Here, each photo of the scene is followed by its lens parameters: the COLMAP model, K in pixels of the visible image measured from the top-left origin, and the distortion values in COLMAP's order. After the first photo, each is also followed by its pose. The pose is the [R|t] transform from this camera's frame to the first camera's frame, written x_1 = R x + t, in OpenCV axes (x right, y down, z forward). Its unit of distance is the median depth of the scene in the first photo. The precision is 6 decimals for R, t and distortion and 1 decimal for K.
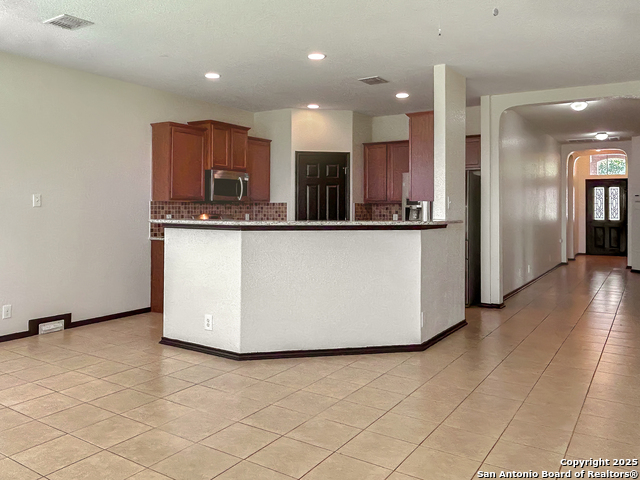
lens RADIAL K [[519.2, 0, 320.0], [0, 519.2, 240.0], [0, 0, 1]] dist [-0.001615, -0.000122]
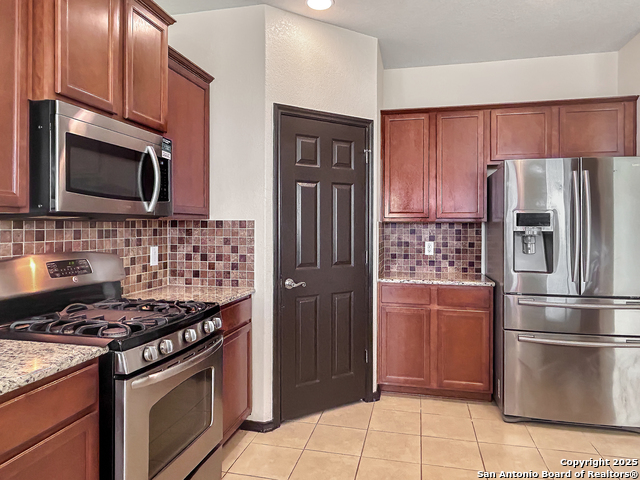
lens RADIAL K [[432.8, 0, 320.0], [0, 432.8, 240.0], [0, 0, 1]] dist [-0.004807, -0.002209]
pose [[0.942924, -0.011127, 0.332823, -0.136099], [0.021012, 0.999438, -0.026117, -0.045657], [-0.332345, 0.031620, 0.942628, 0.653371]]
